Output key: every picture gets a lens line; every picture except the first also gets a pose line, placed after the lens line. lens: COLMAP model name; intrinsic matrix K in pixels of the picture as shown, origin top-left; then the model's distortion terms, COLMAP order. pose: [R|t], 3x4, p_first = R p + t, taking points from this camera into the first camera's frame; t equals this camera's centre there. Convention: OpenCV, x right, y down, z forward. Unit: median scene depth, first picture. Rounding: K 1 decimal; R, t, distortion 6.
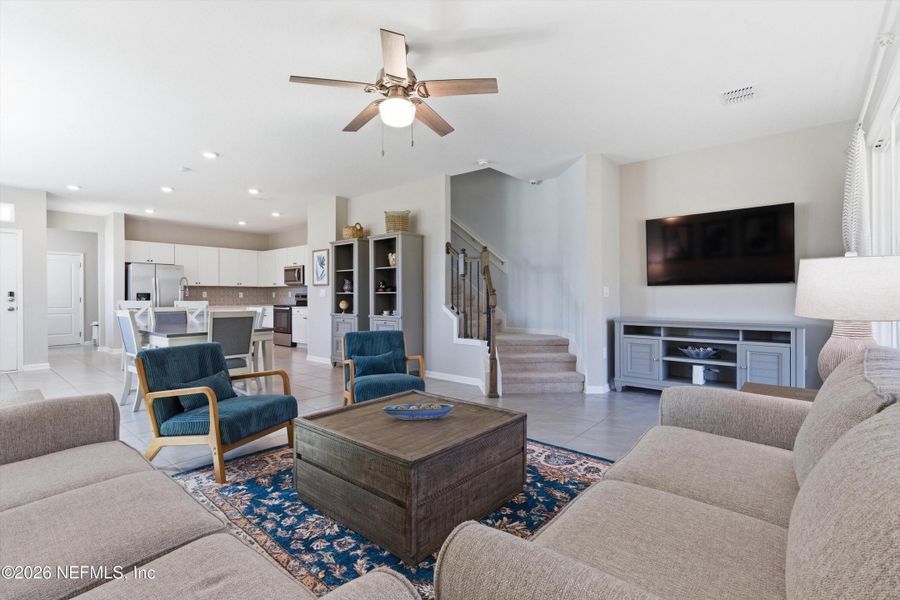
lens RADIAL K [[413.8, 0, 448.0], [0, 413.8, 296.4], [0, 0, 1]] dist [-0.002446, 0.001053]
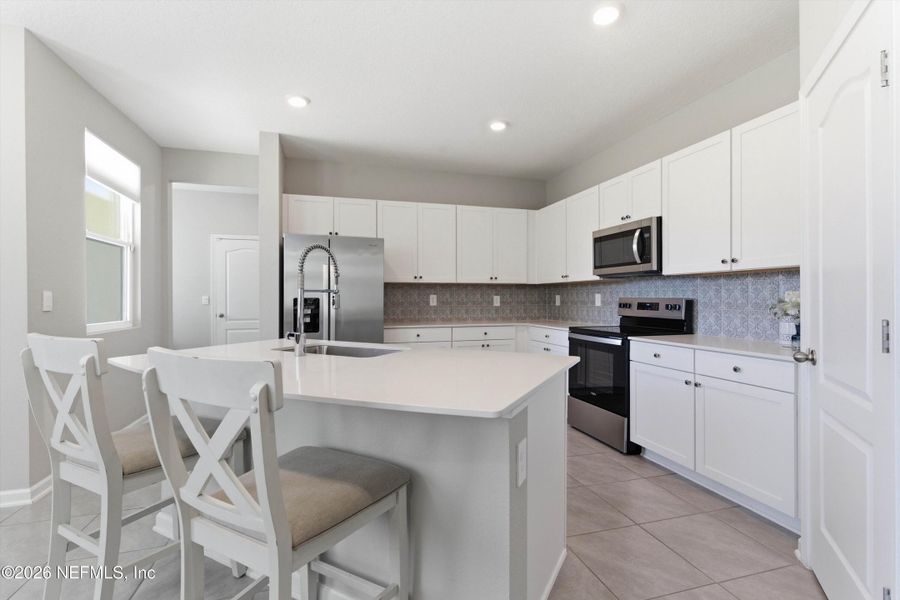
lens RADIAL K [[413.8, 0, 449.1], [0, 413.8, 299.1], [0, 0, 1]] dist [-0.002446, 0.001053]
pose [[0.831172, 0.000665, -0.556014, -0.345770], [0.000718, 0.999997, 0.002269, -0.008454], [0.556014, -0.002285, 0.831170, 0.706608]]
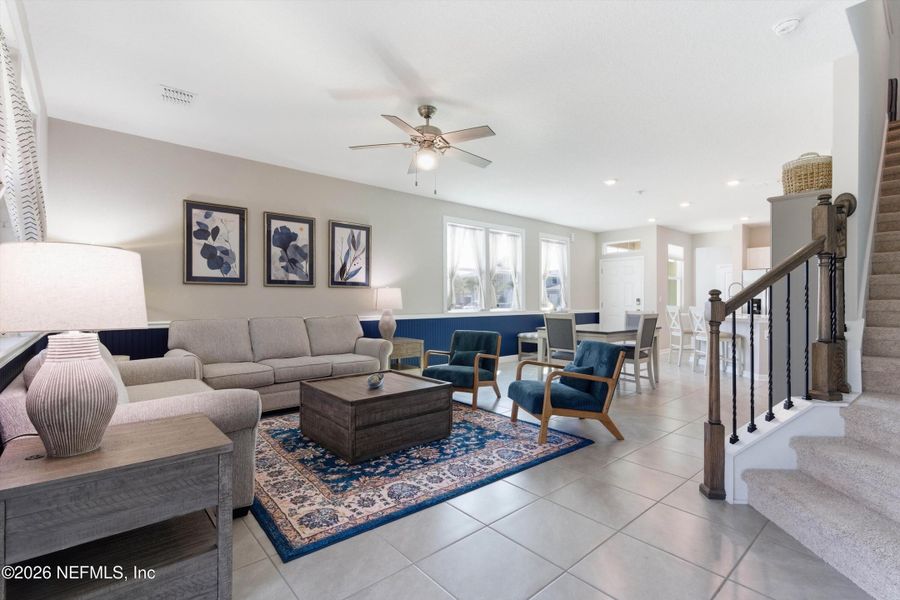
lens RADIAL K [[413.8, 0, 452.5], [0, 413.8, 302.7], [0, 0, 1]] dist [-0.002446, 0.001053]
pose [[-0.147847, 0.001191, -0.989009, 0.377643], [0.000229, 0.999999, 0.001170, 0.000313], [0.989010, -0.000054, -0.147848, 0.419477]]
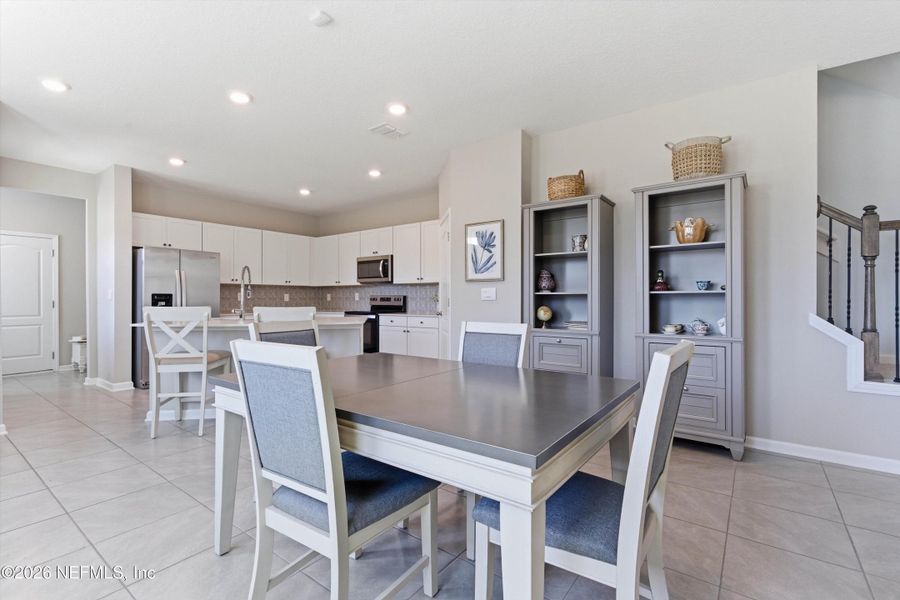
lens RADIAL K [[413.8, 0, 450.4], [0, 413.8, 298.1], [0, 0, 1]] dist [-0.002446, 0.001053]
pose [[0.998326, -0.000871, 0.057823, -0.331700], [0.001034, 0.999996, -0.002795, 0.000223], [-0.057820, 0.002851, 0.998323, 0.340252]]
